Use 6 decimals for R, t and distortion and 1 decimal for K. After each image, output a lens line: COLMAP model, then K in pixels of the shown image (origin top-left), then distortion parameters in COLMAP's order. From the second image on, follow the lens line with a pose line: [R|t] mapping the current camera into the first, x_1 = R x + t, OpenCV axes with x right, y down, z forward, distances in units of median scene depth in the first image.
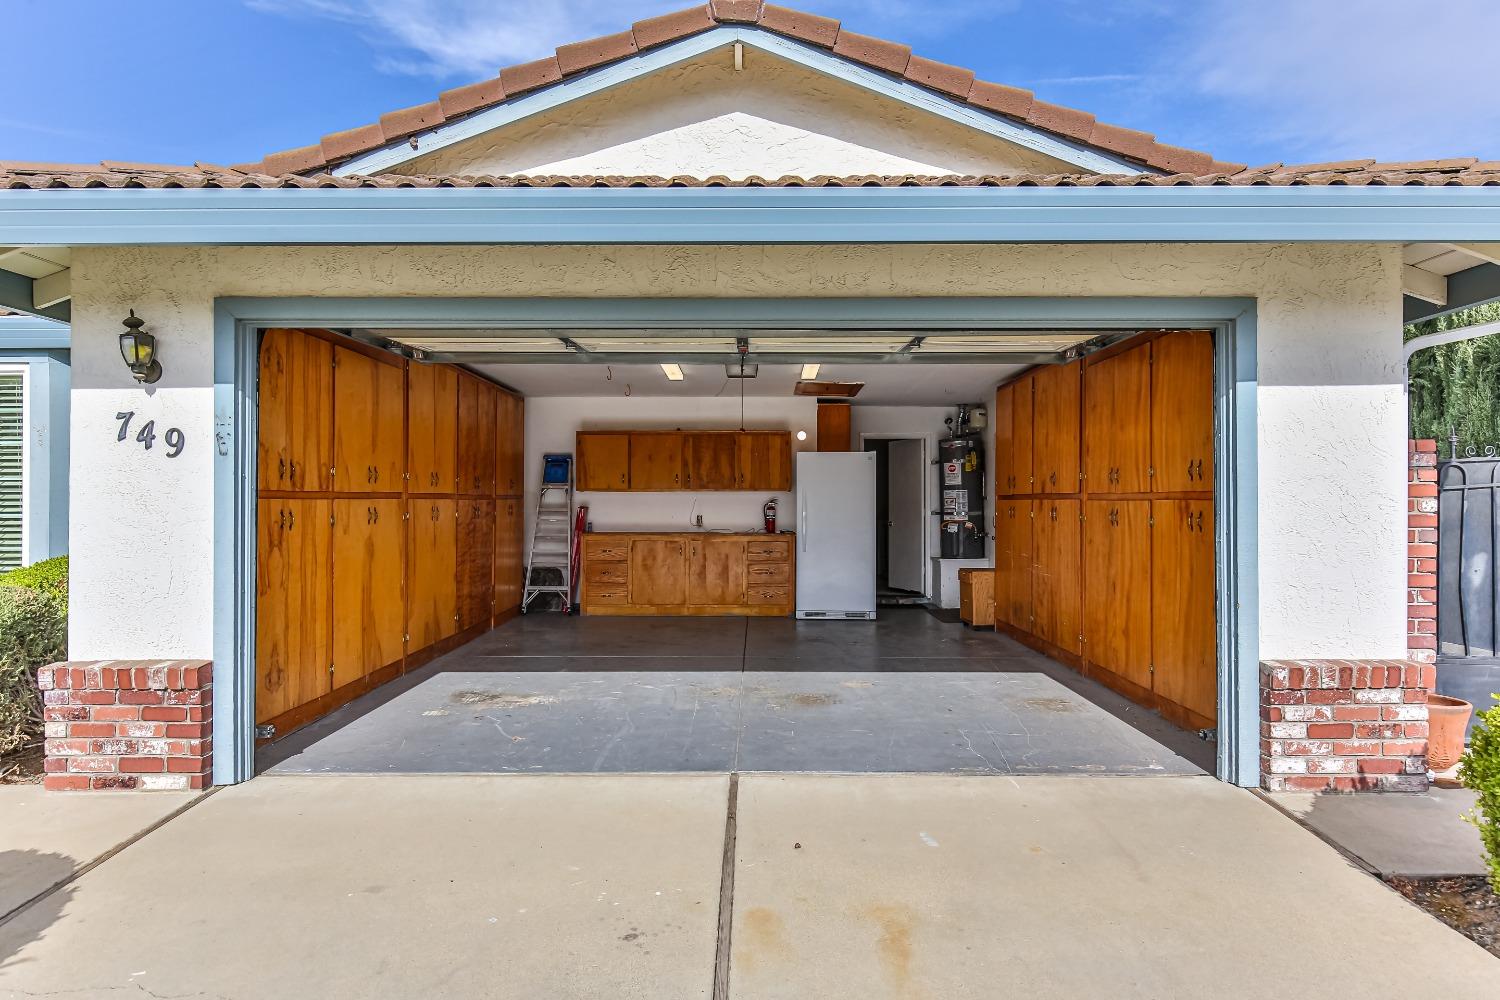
lens RADIAL K [[926.8, 0, 750.8], [0, 926.8, 494.5], [0, 0, 1]] dist [0.001398, -0.001749]
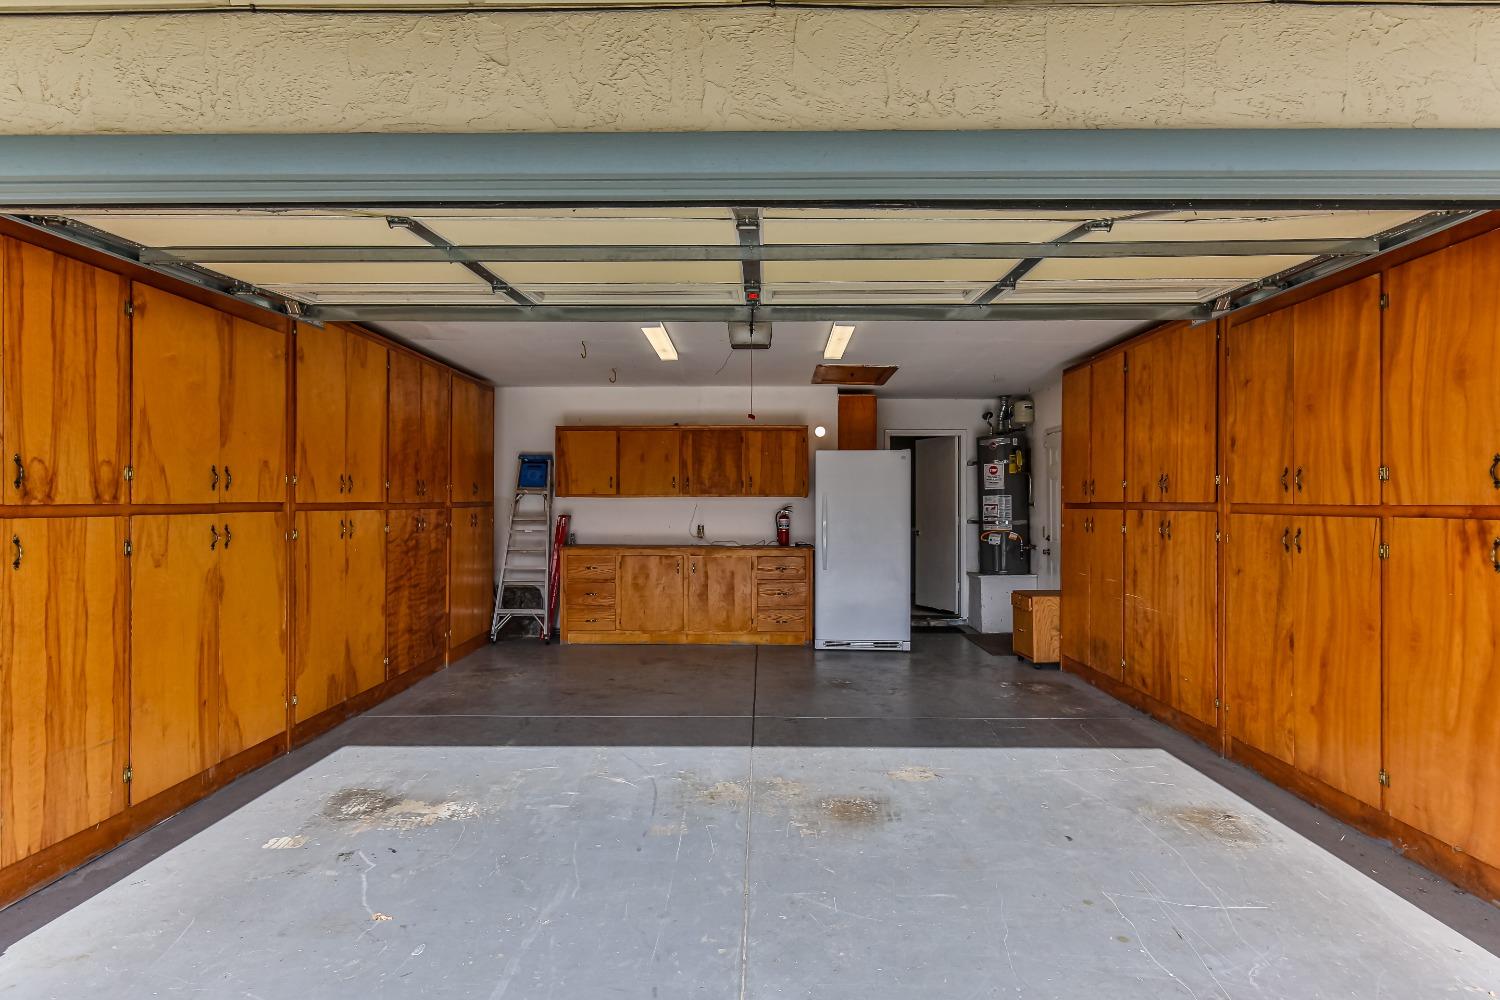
lens RADIAL K [[817.9, 0, 751.3], [0, 817.9, 531.0], [0, 0, 1]] dist [-0.007162, -0.000738]
pose [[0.999977, 0.000000, -0.006740, -0.004722], [0.000297, 0.999028, 0.044072, -0.007770], [0.006733, -0.044073, 0.999006, 0.346326]]
